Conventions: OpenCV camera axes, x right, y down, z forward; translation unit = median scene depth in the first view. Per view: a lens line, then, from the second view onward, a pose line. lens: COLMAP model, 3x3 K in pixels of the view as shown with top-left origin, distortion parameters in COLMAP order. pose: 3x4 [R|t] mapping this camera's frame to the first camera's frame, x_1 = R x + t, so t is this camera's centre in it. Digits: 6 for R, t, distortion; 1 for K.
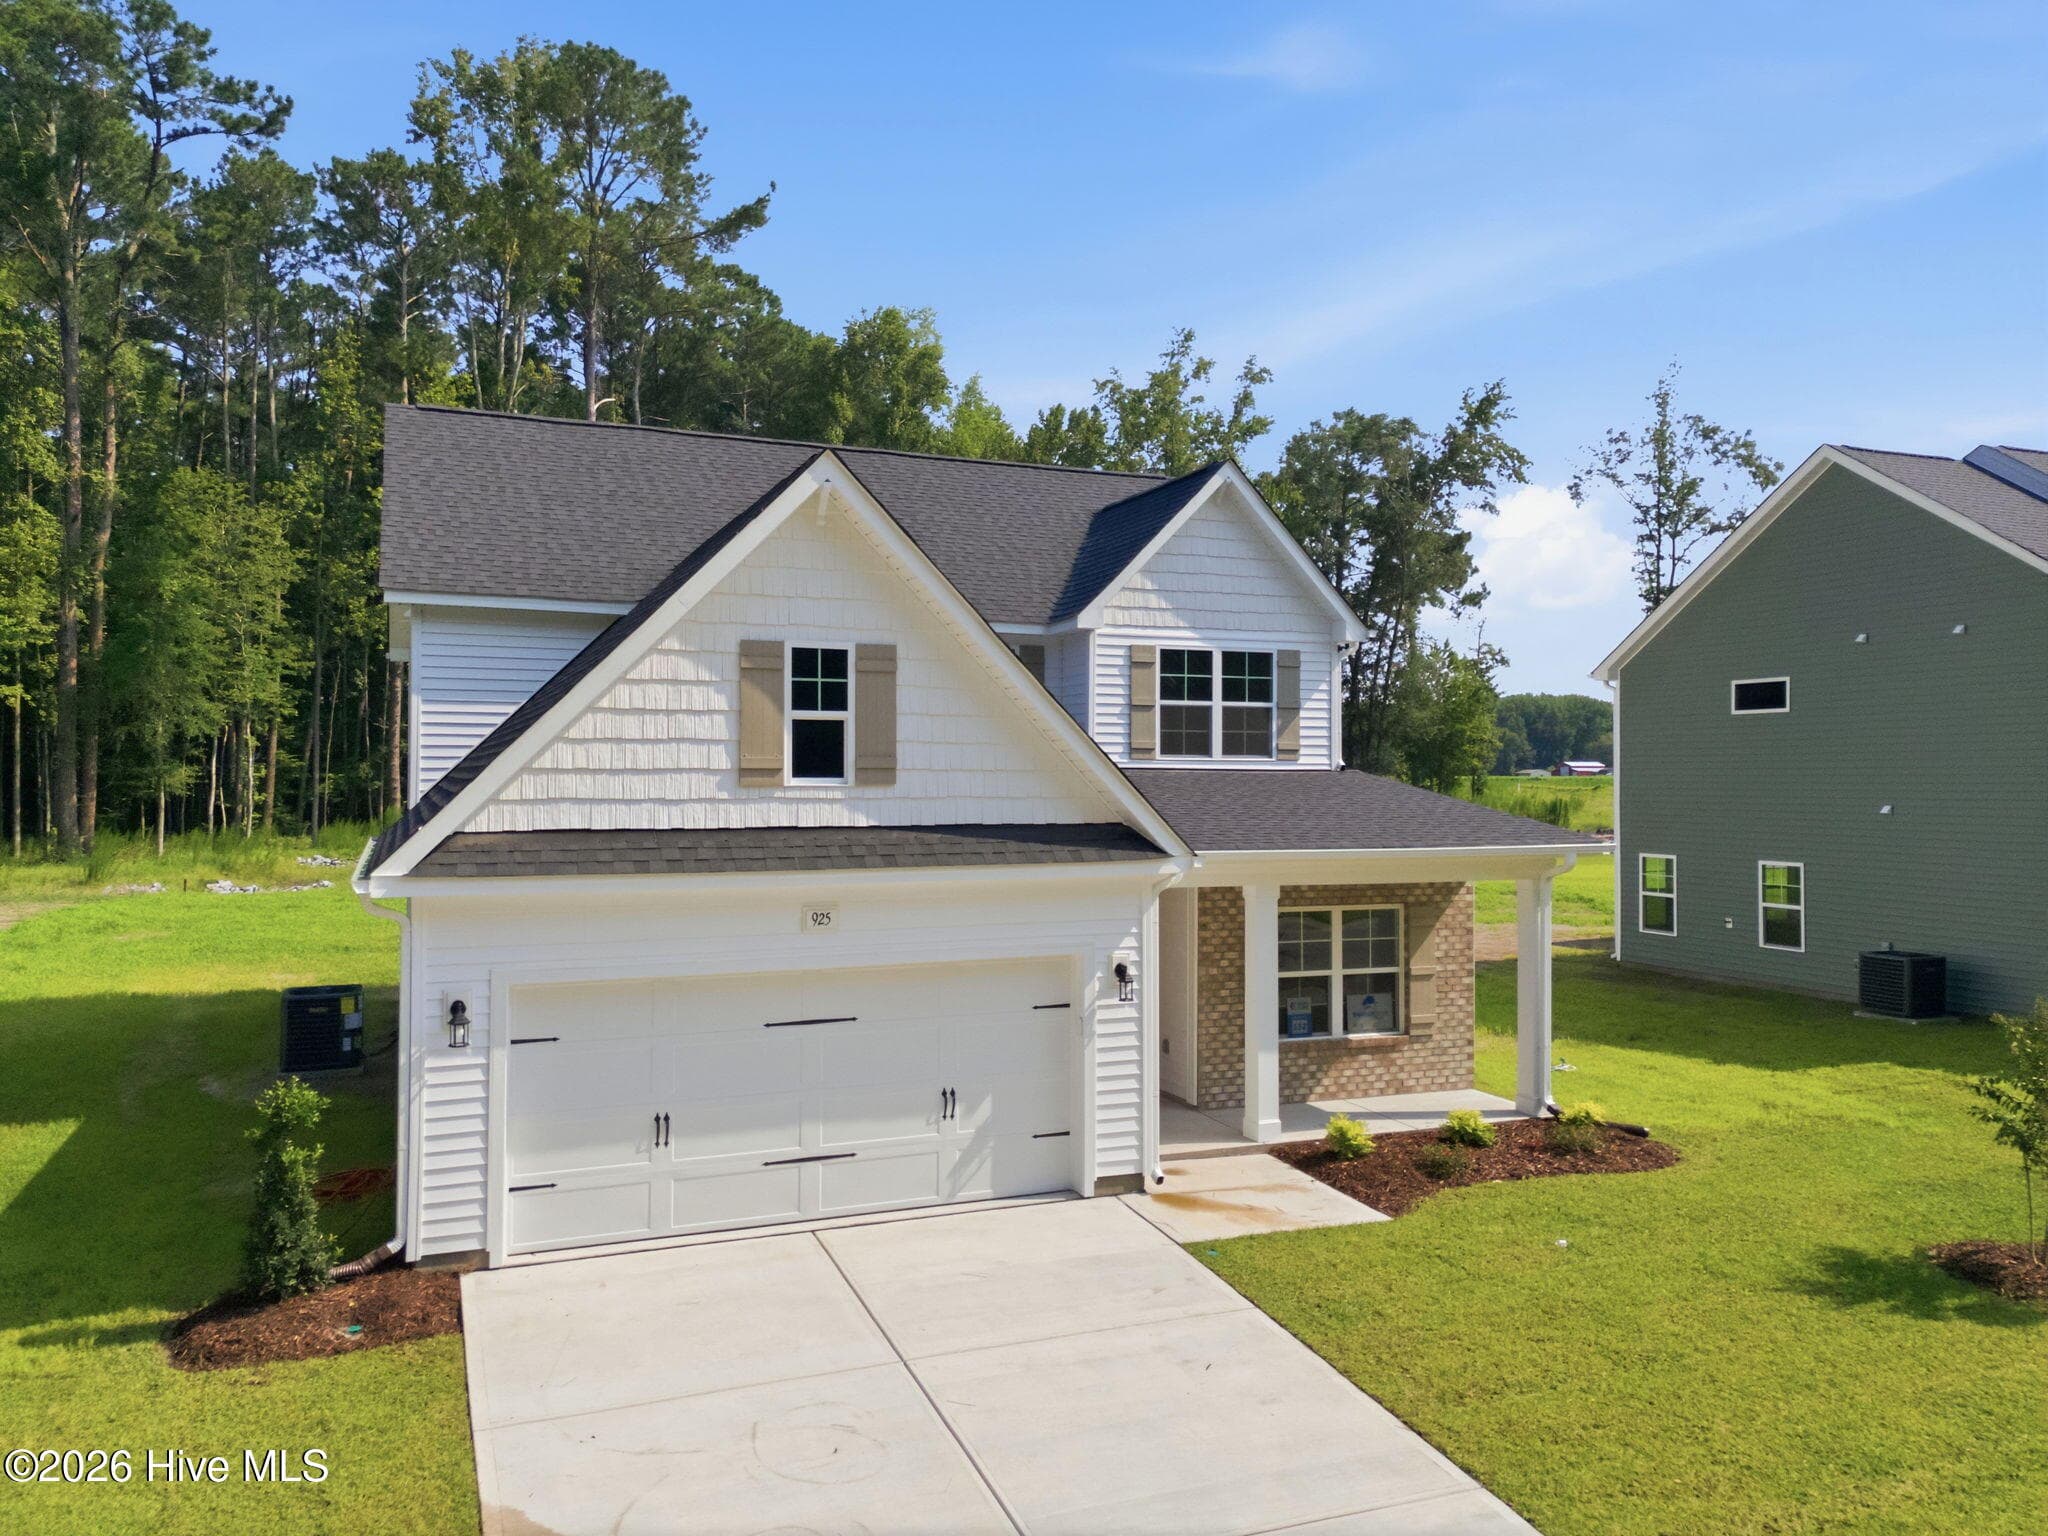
lens RADIAL K [[1498.8, 0, 1031.5], [0, 1498.8, 760.2], [0, 0, 1]] dist [0.076503, -0.068383]
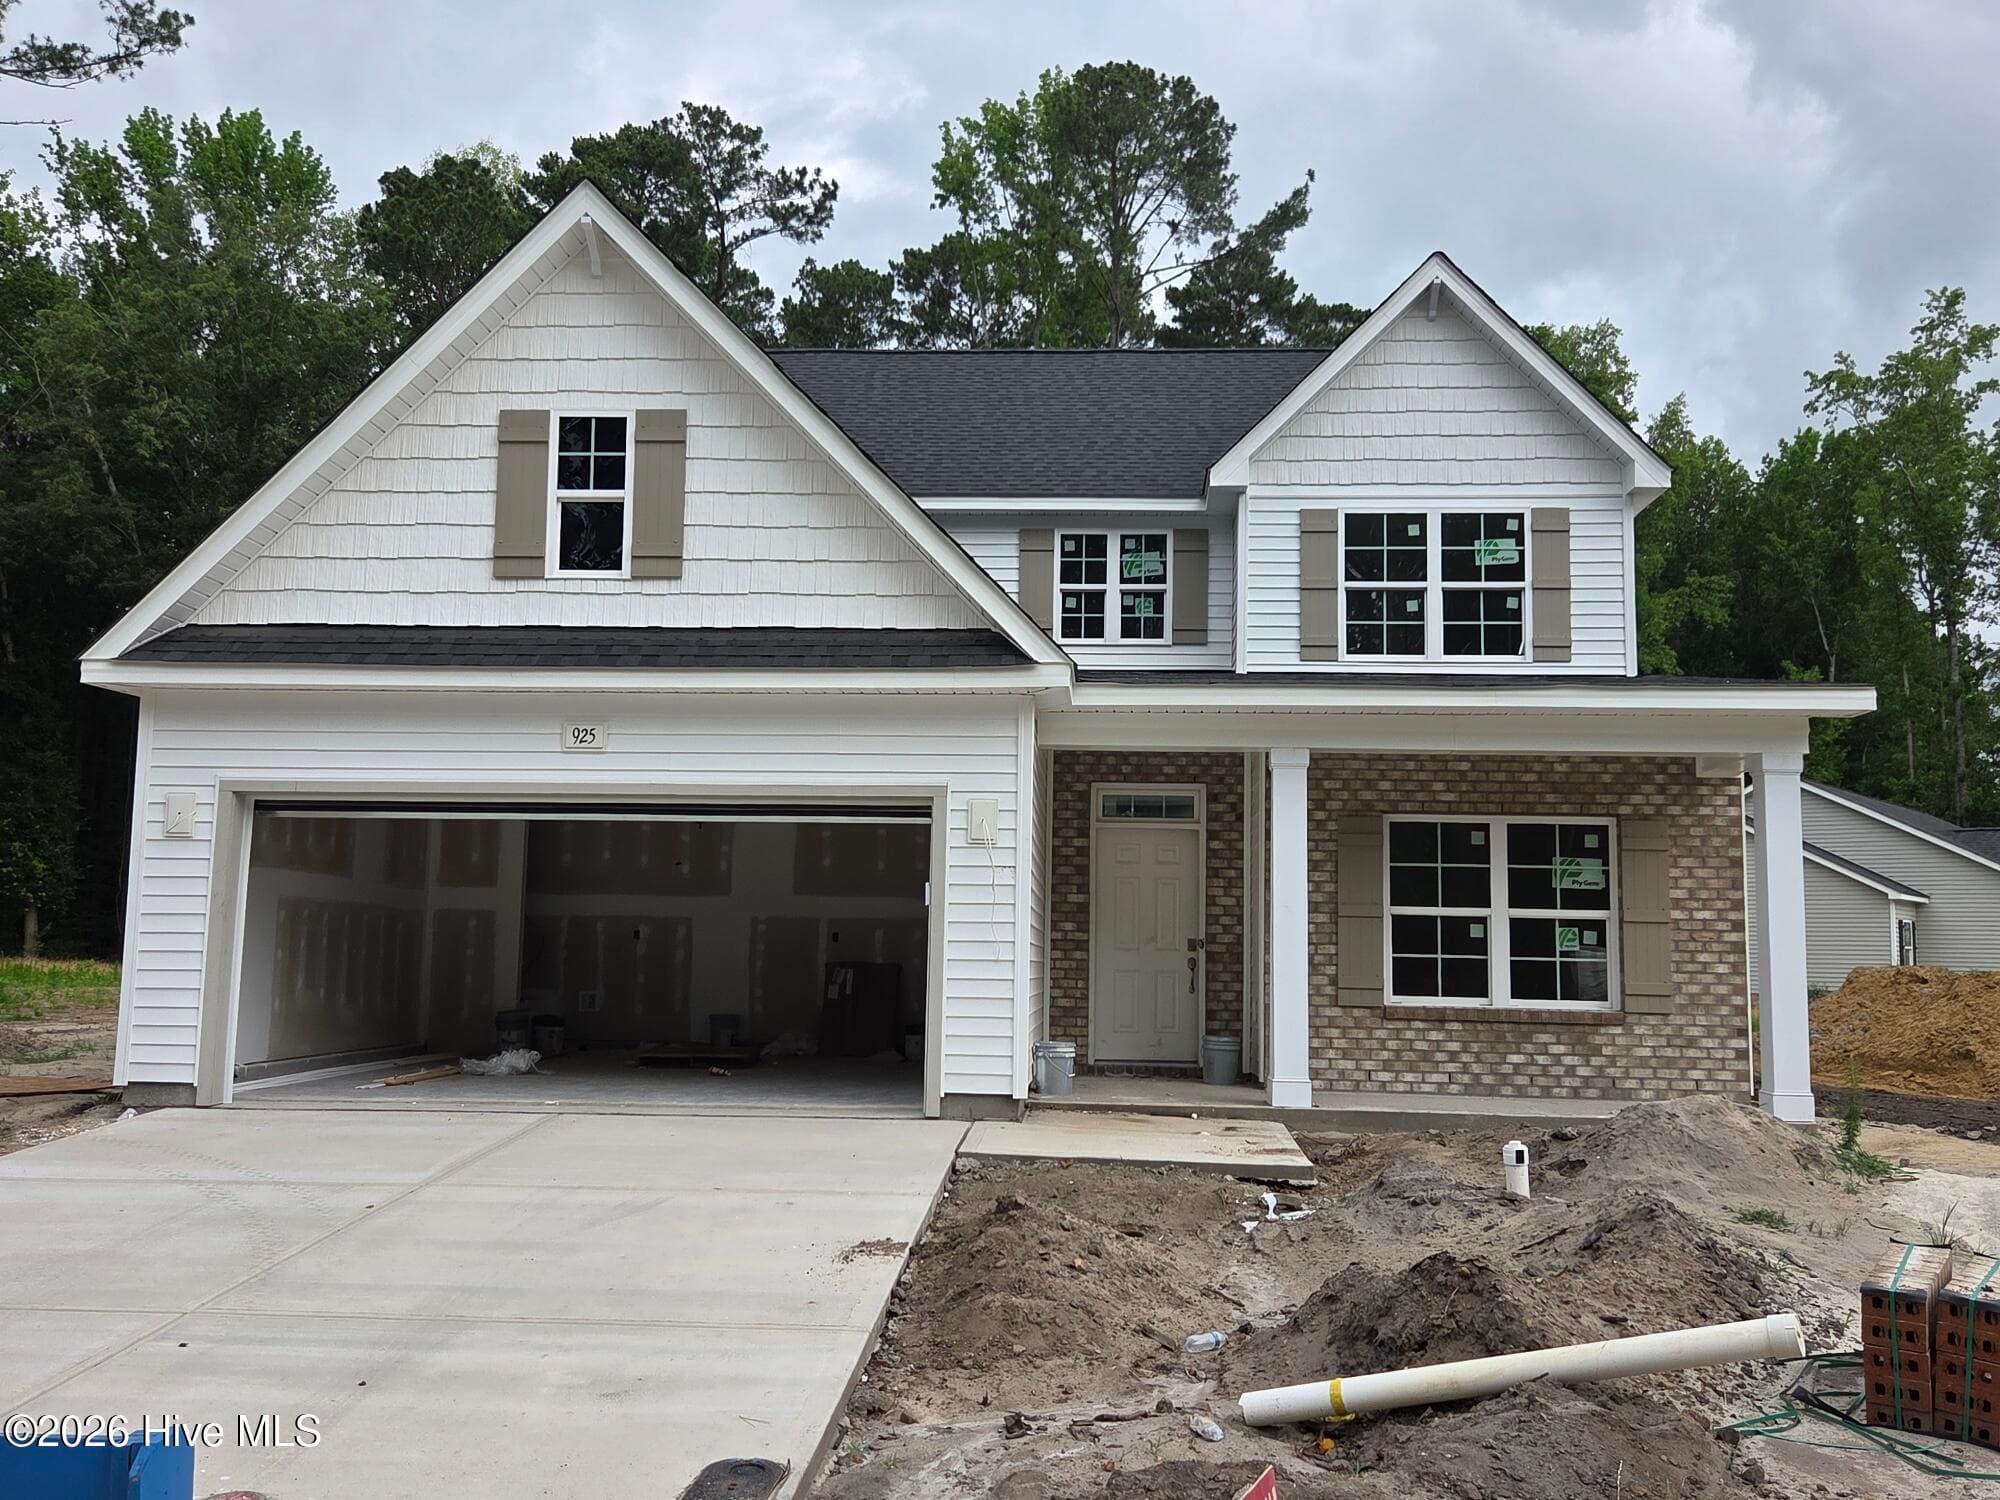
lens RADIAL K [[1830.6, 0, 1000.0], [0, 1830.6, 750.0], [0, 0, 1]] dist [0.059506, -0.024567]
pose [[0.899955, -0.037926, -0.434331, 0.366869], [-0.008597, 0.994472, -0.104653, 0.157557], [0.435899, 0.097917, 0.894653, 0.140327]]
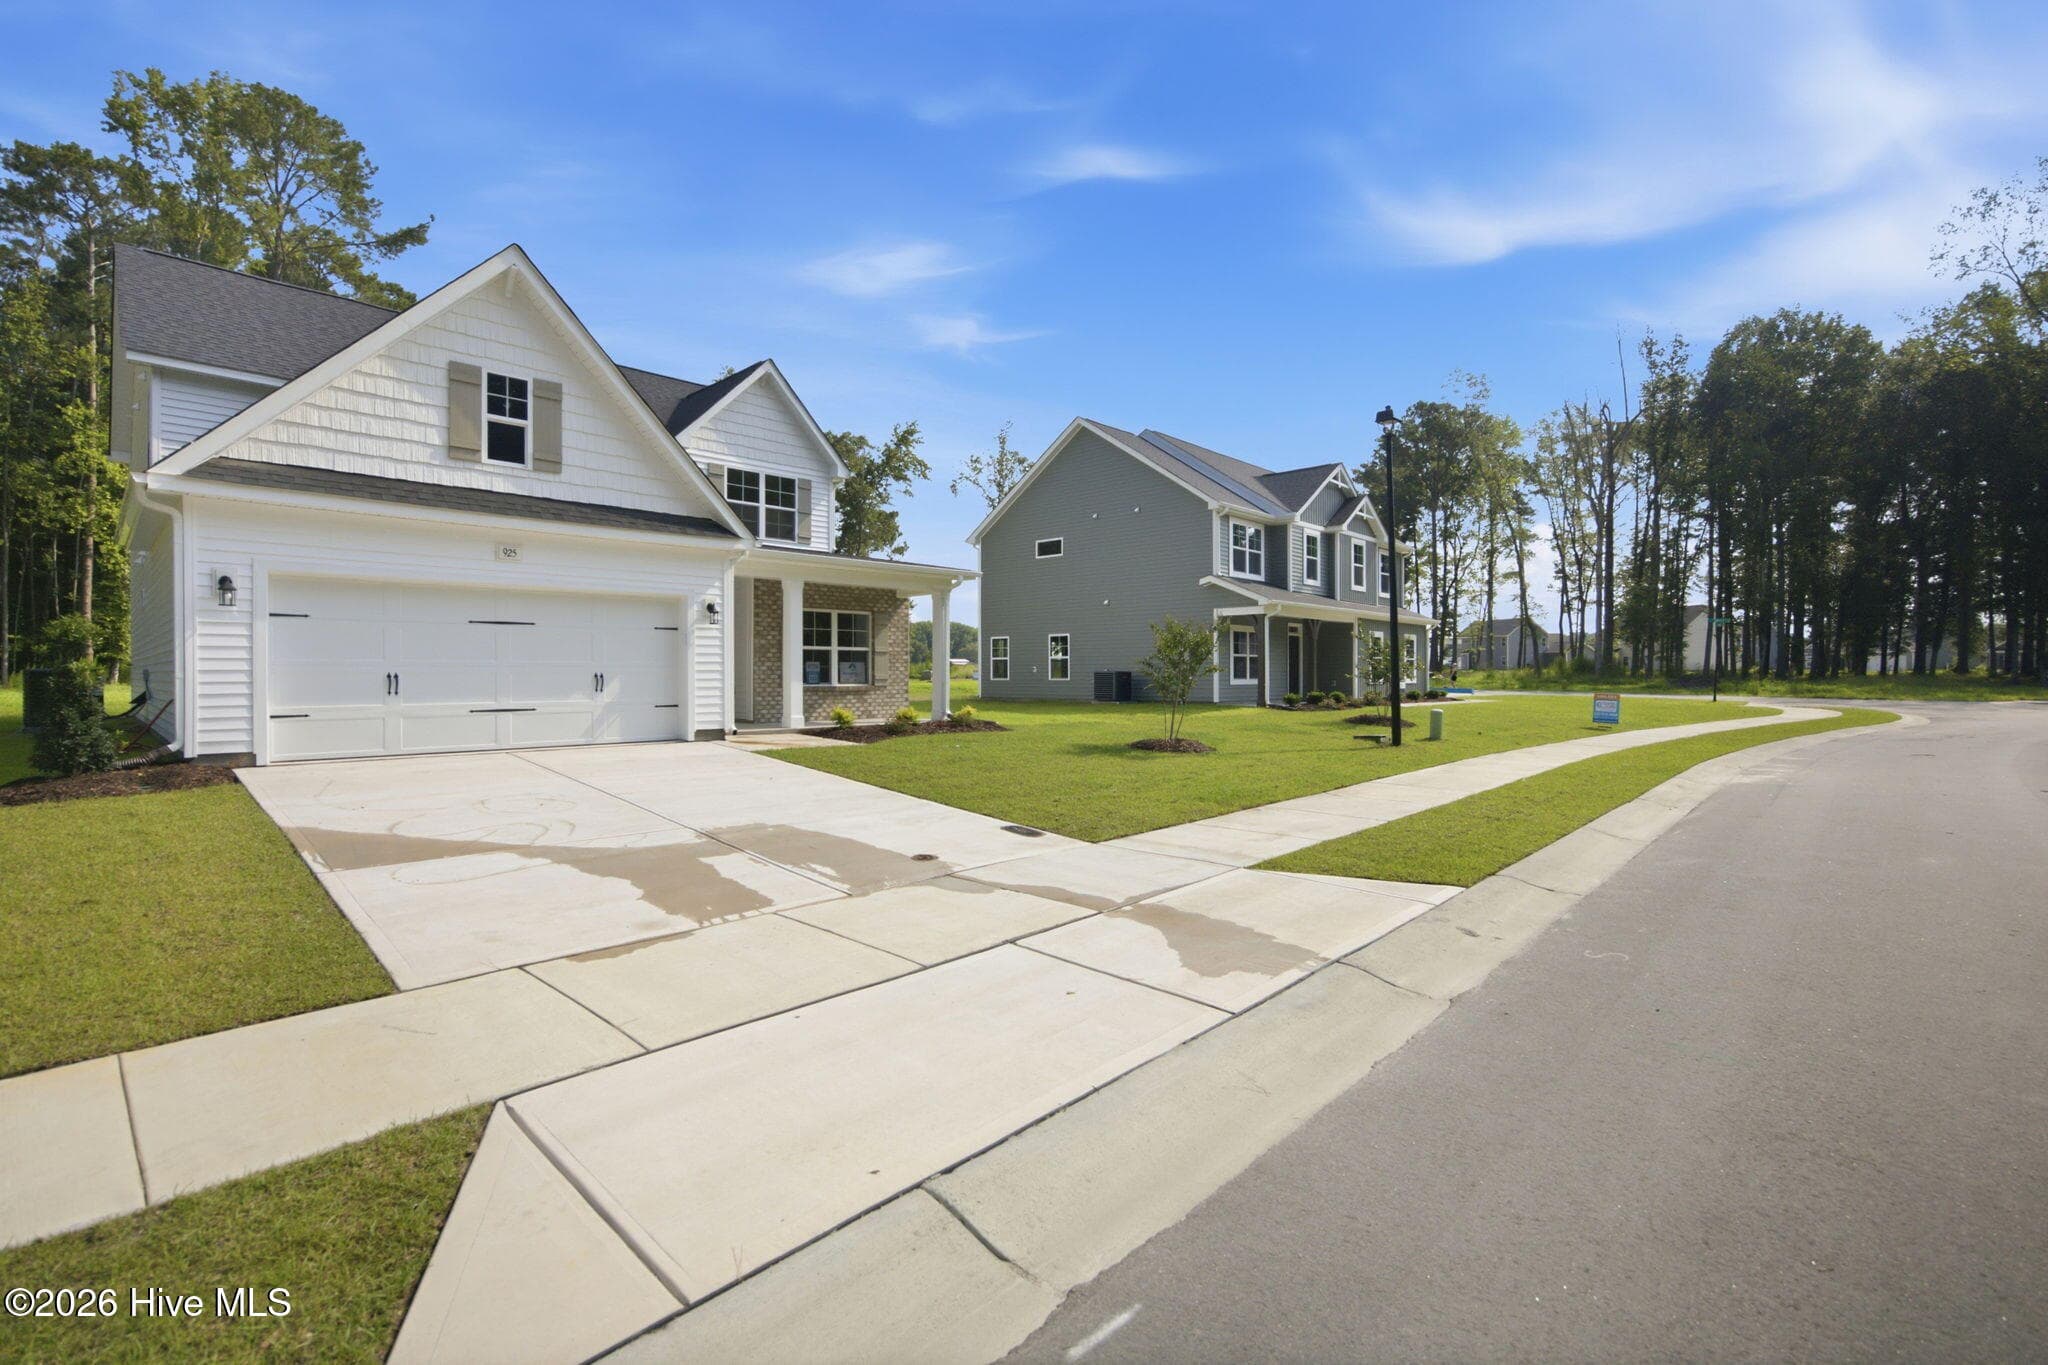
lens RADIAL K [[908.0, 0, 998.3], [0, 908.0, 675.0], [0, 0, 1]] dist [-0.002541, 0.004569]
pose [[0.923069, -0.004322, 0.384610, -0.025945], [-0.000921, 0.999909, 0.013449, 0.158086], [-0.384633, -0.012769, 0.922981, -0.040259]]
